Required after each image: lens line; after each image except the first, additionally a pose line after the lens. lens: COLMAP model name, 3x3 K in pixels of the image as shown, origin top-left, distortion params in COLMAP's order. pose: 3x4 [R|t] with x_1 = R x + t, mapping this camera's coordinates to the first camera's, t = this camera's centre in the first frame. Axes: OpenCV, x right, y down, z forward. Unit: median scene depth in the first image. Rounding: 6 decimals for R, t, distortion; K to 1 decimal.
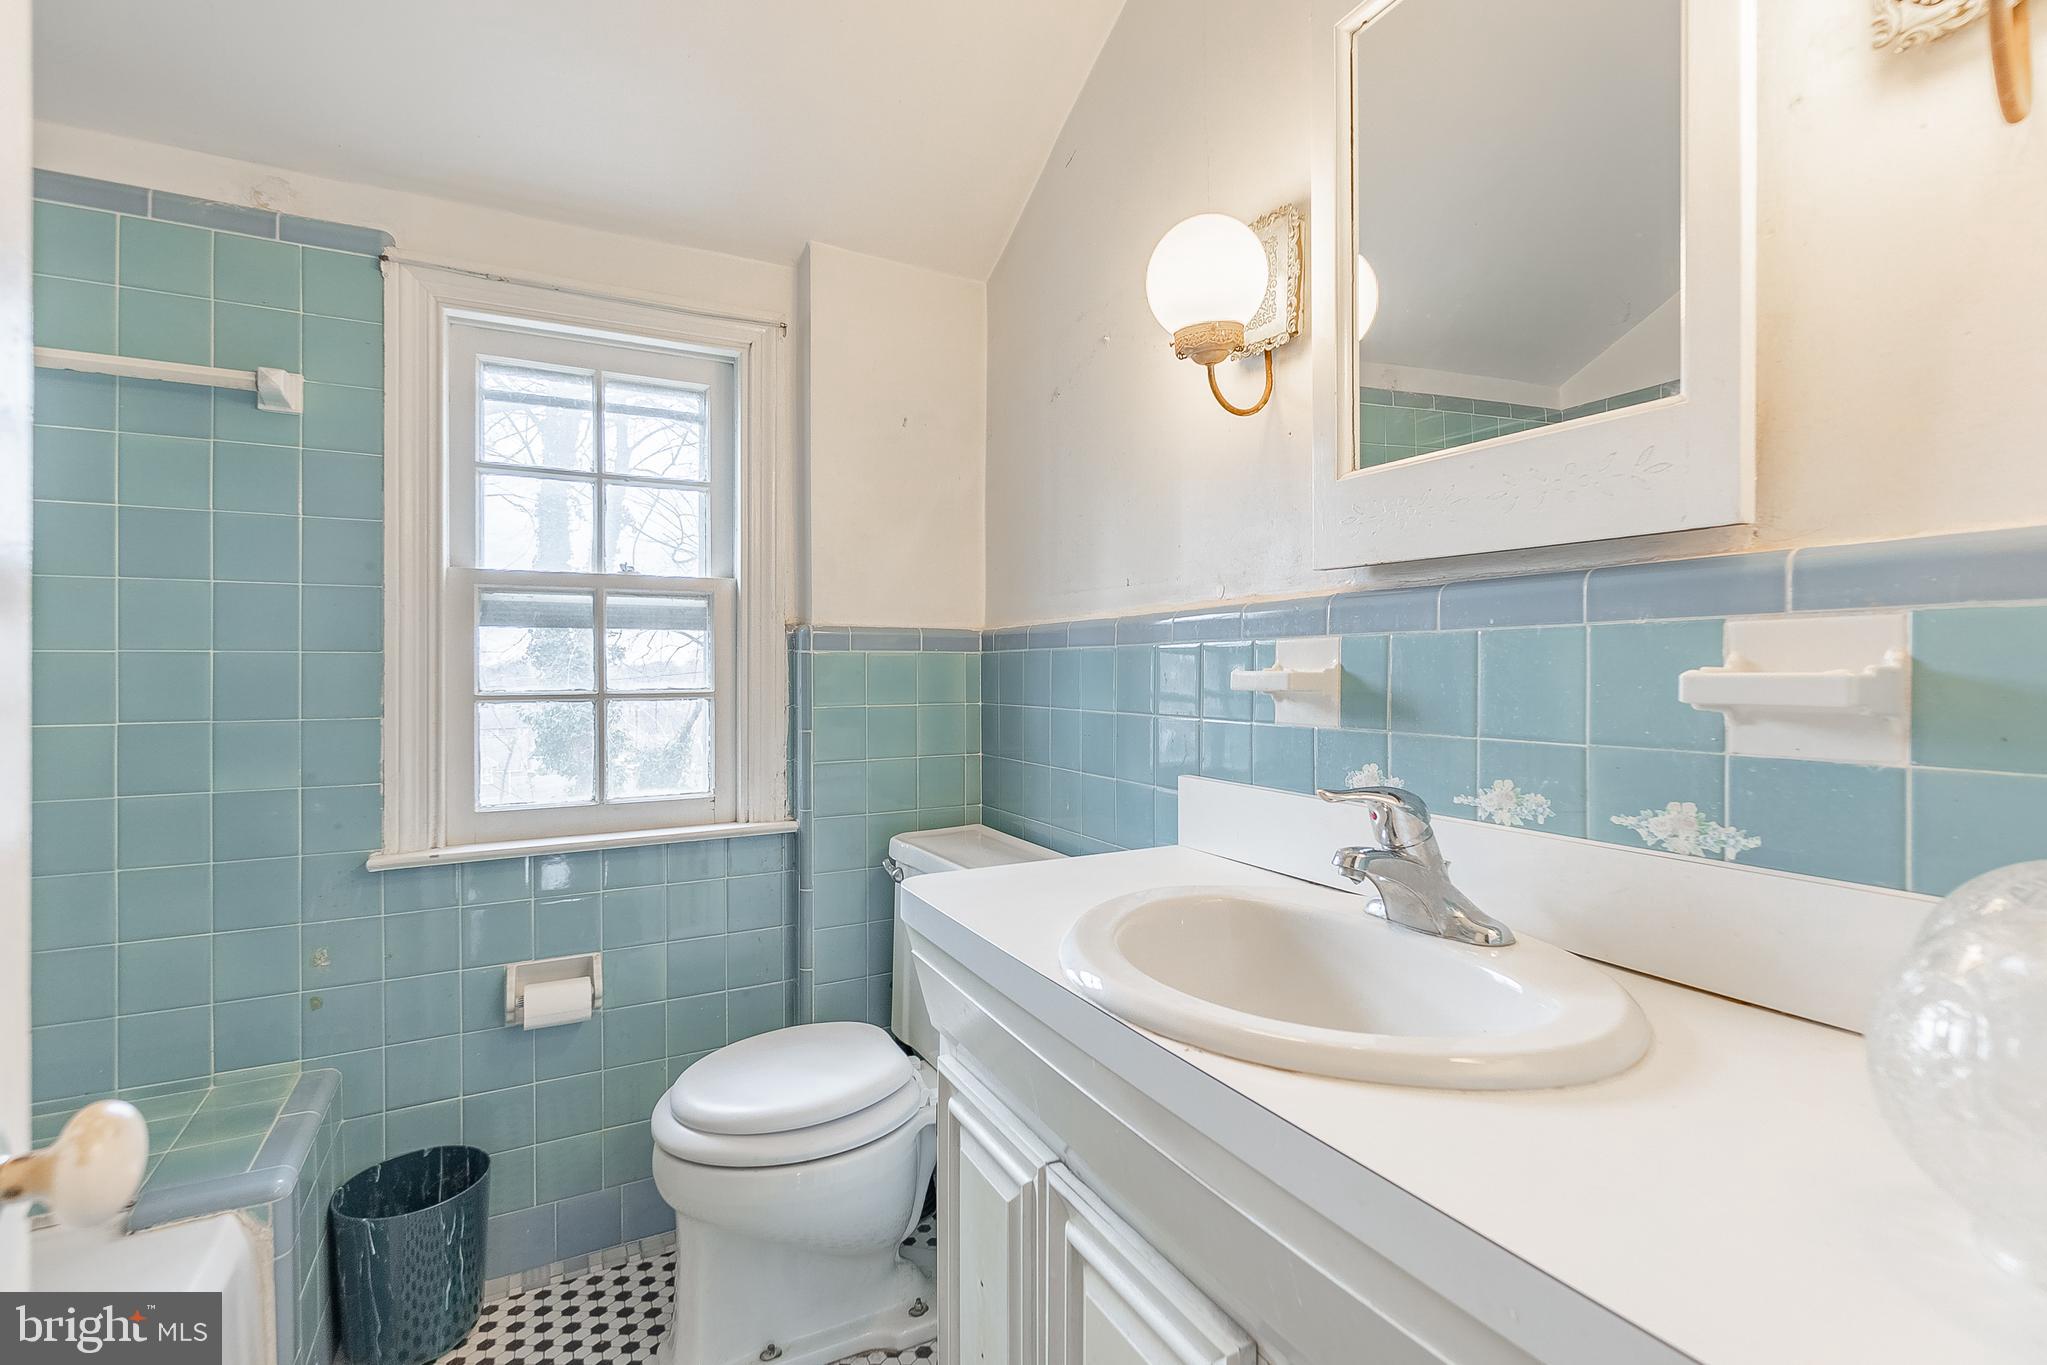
lens RADIAL K [[908.9, 0, 1011.5], [0, 908.9, 652.8], [0, 0, 1]] dist [-0.001732, -0.000411]
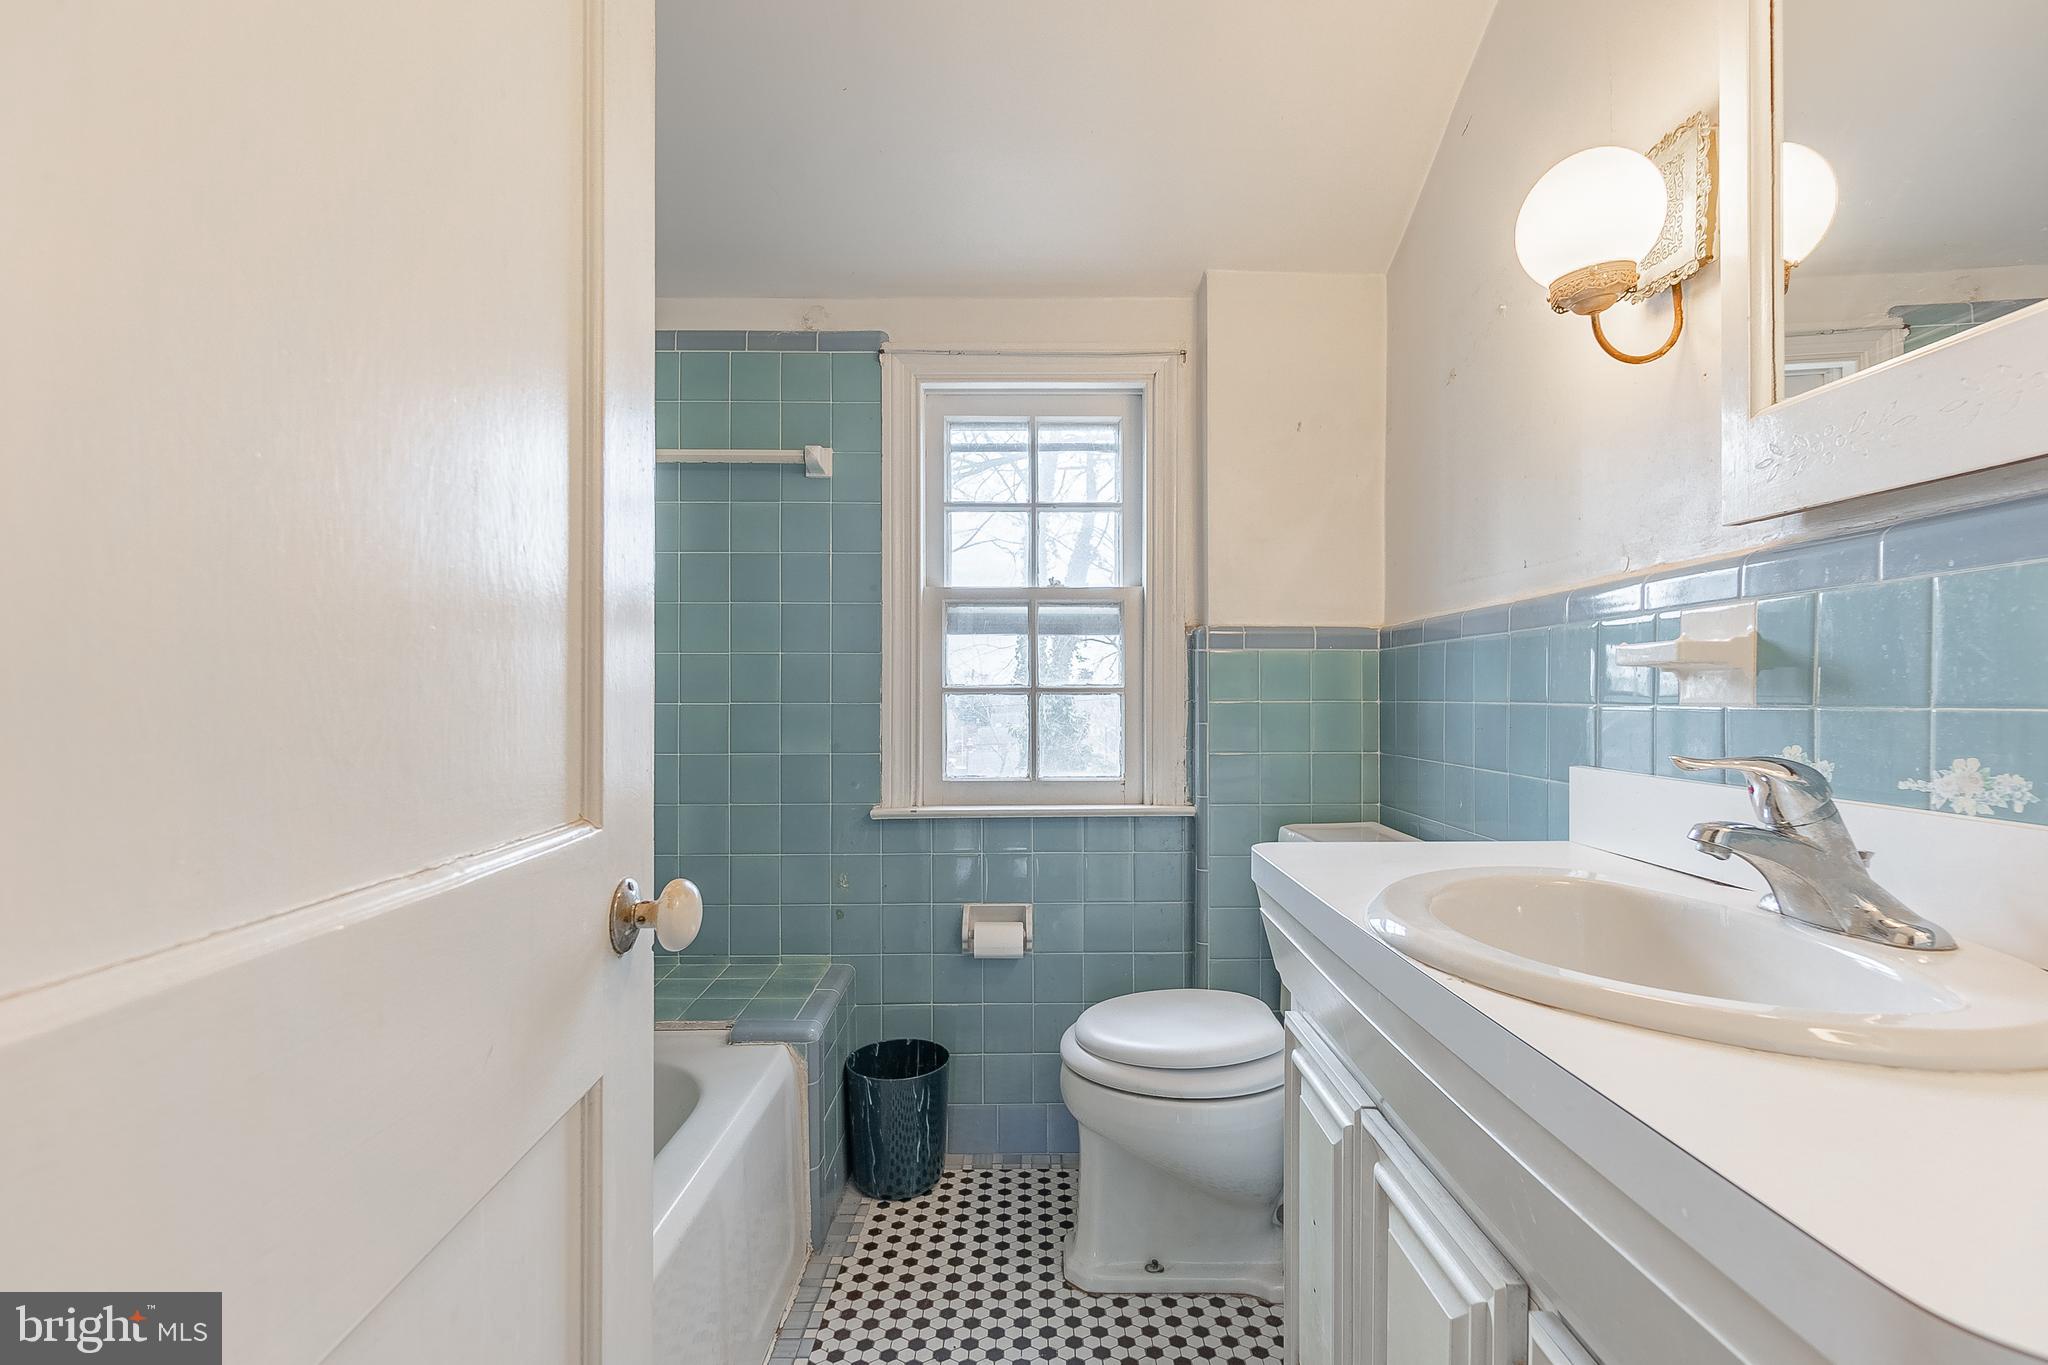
lens RADIAL K [[898.0, 0, 1030.0], [0, 898.0, 680.0], [0, 0, 1]] dist [0.002227, -0.000140]
pose [[0.887372, -0.000673, -0.461053, 0.093986], [0.000721, 1.000000, -0.000073, 0.037884], [0.461053, -0.000268, 0.887373, -0.049006]]
